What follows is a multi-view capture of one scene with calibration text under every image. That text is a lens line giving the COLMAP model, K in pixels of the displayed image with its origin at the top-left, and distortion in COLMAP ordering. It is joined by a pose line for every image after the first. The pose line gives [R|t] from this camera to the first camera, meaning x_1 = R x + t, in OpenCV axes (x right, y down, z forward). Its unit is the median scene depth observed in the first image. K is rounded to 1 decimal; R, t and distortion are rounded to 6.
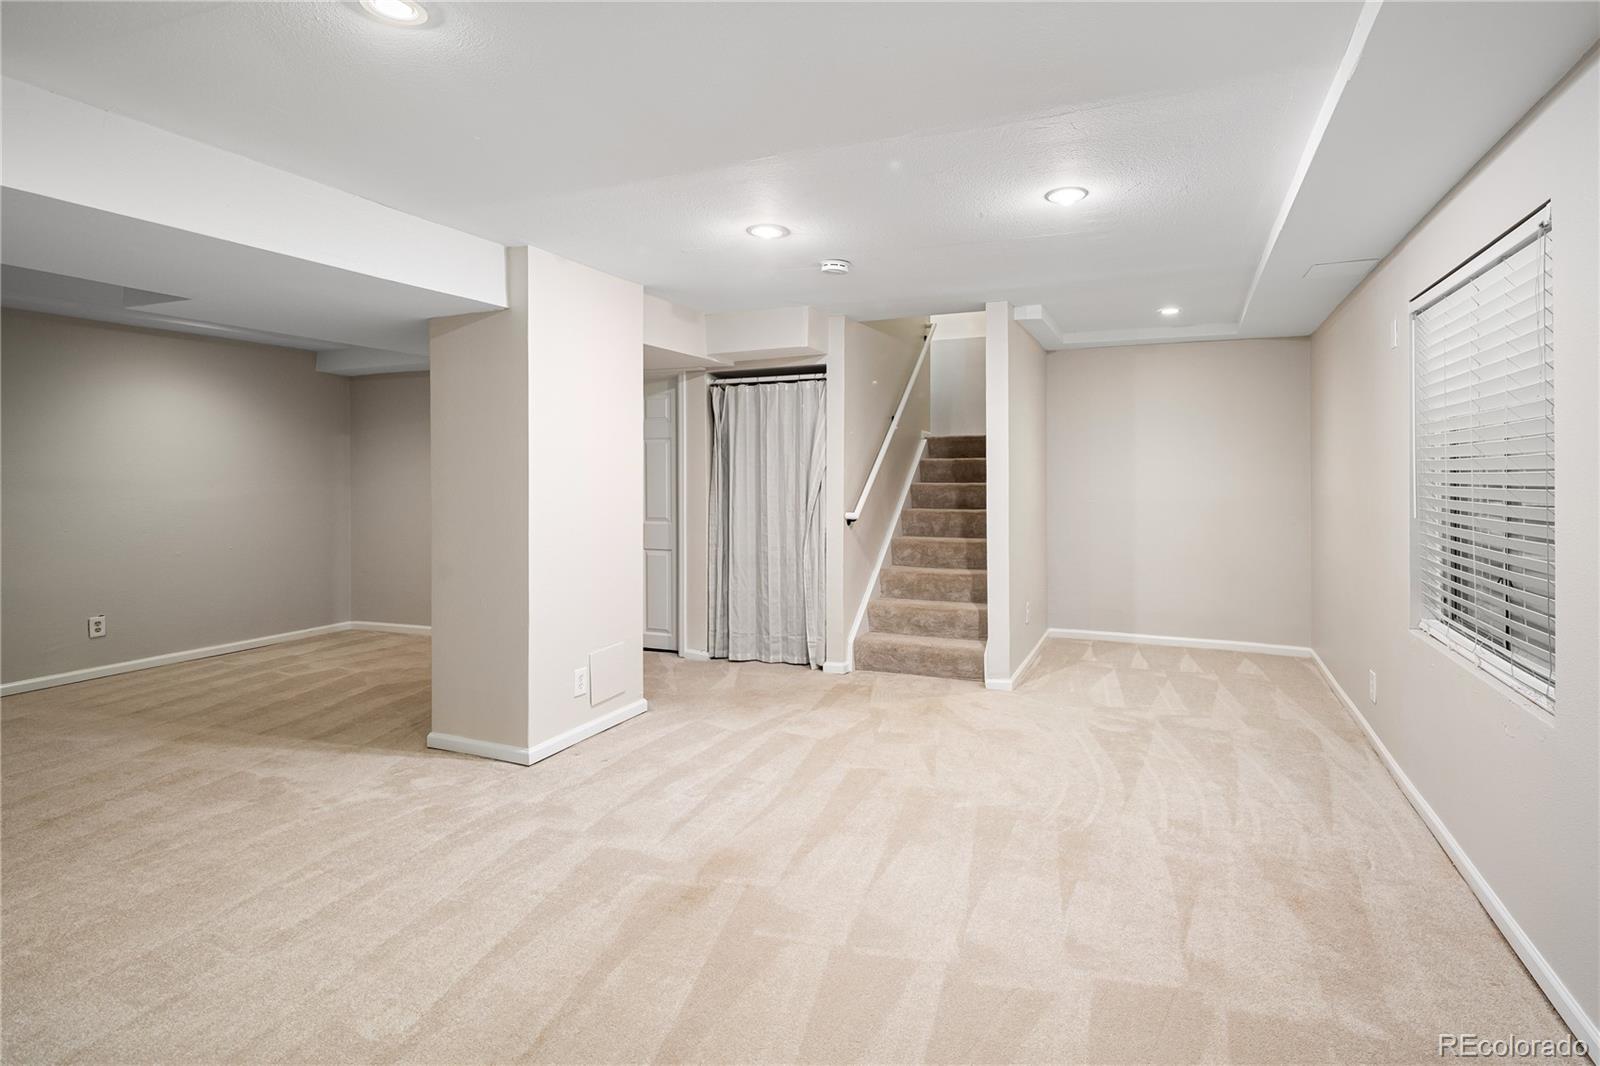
lens RADIAL K [[838.8, 0, 802.2], [0, 838.8, 494.5], [0, 0, 1]] dist [-0.002900, -0.001704]
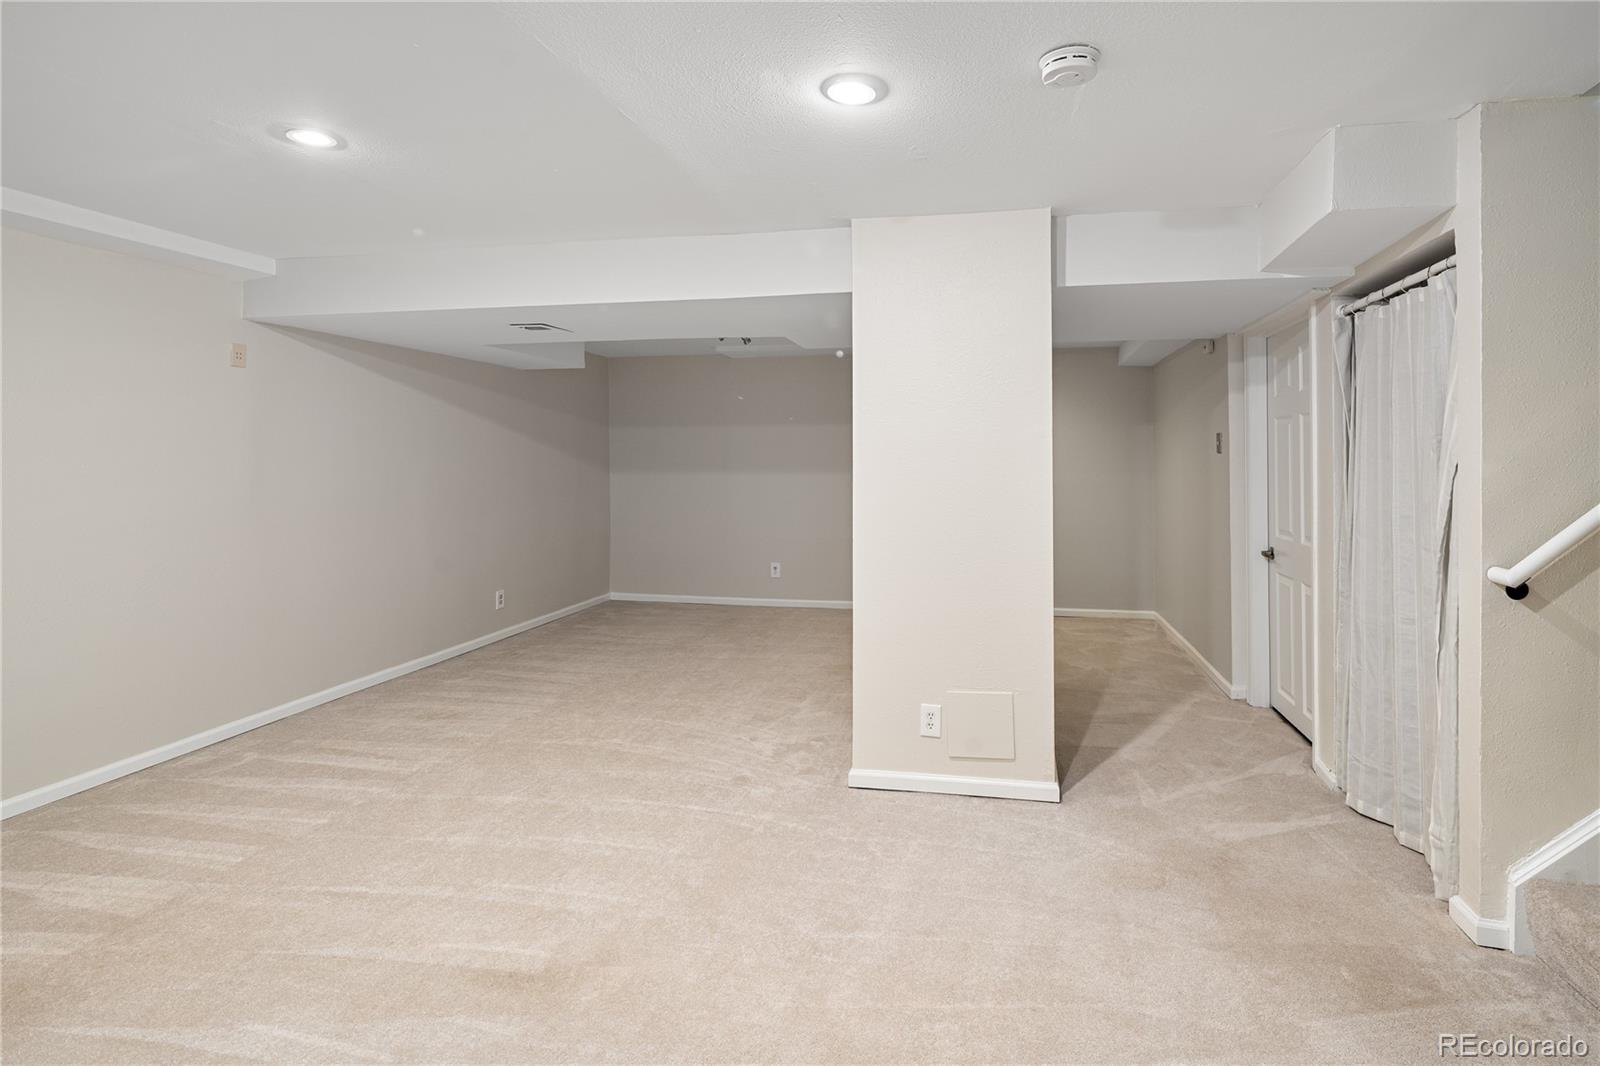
lens RADIAL K [[738.1, 0, 803.3], [0, 738.1, 483.8], [0, 0, 1]] dist [0.000094, -0.000143]
pose [[0.205658, 0.030373, -0.978152, 0.414140], [-0.017171, 0.999476, 0.027425, -0.030488], [0.978473, 0.011156, 0.206072, 0.710716]]
